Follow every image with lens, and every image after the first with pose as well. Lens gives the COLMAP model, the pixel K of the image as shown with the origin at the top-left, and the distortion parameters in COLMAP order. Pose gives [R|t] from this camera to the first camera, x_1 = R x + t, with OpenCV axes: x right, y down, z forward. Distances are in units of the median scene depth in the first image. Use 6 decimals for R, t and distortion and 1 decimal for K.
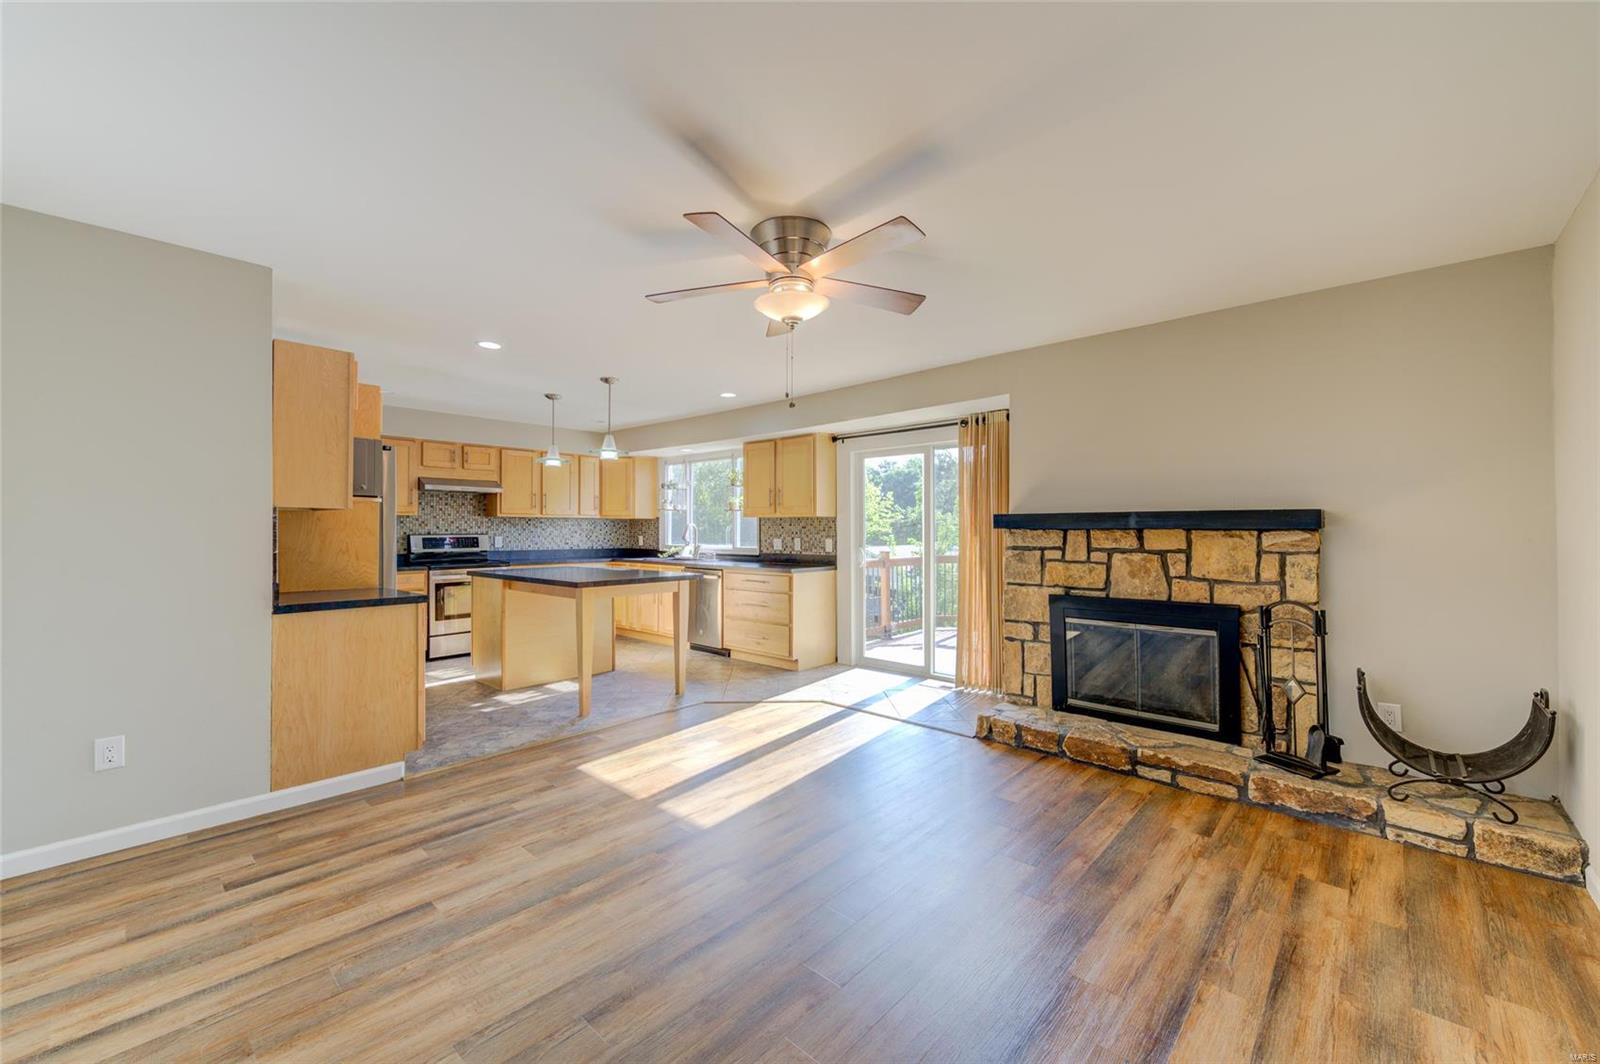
lens RADIAL K [[647.9, 0, 790.5], [0, 647.9, 532.1], [0, 0, 1]] dist [0.012470, -0.000555]
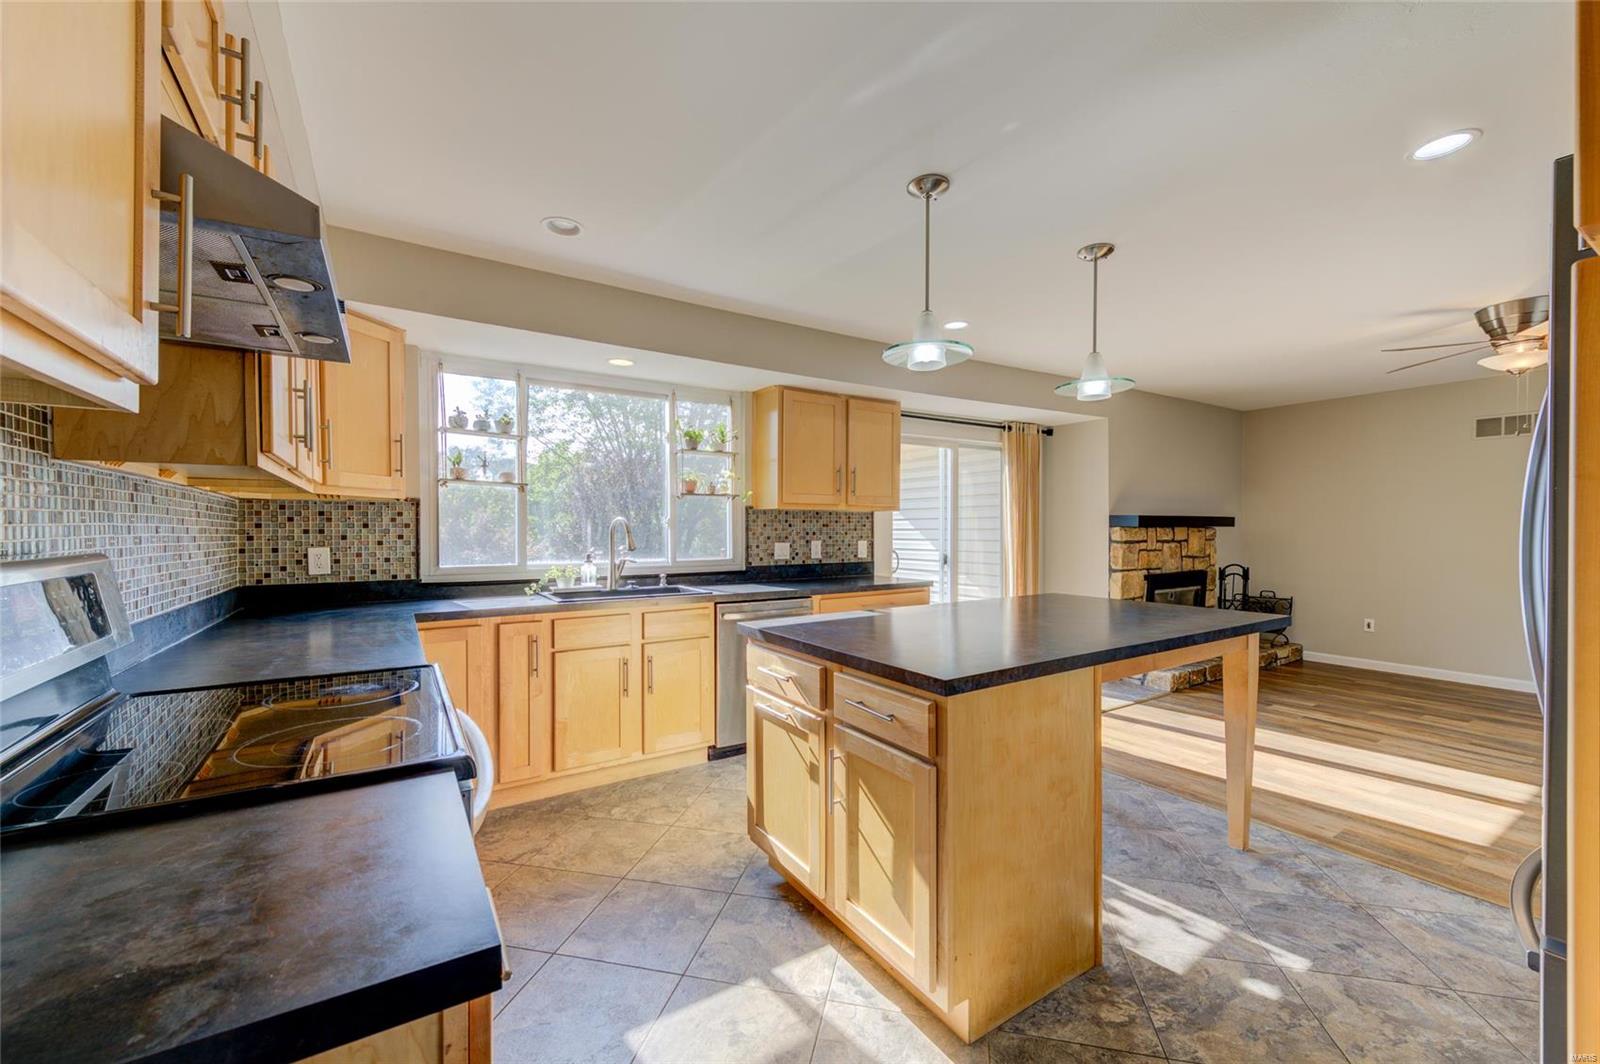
lens RADIAL K [[647.9, 0, 797.7], [0, 647.9, 526.8], [0, 0, 1]] dist [0.012470, -0.000555]
pose [[0.225320, 0.005202, 0.974271, -0.701229], [0.007118, 0.999950, -0.006986, -0.000770], [-0.974259, 0.008509, 0.225271, 0.898237]]
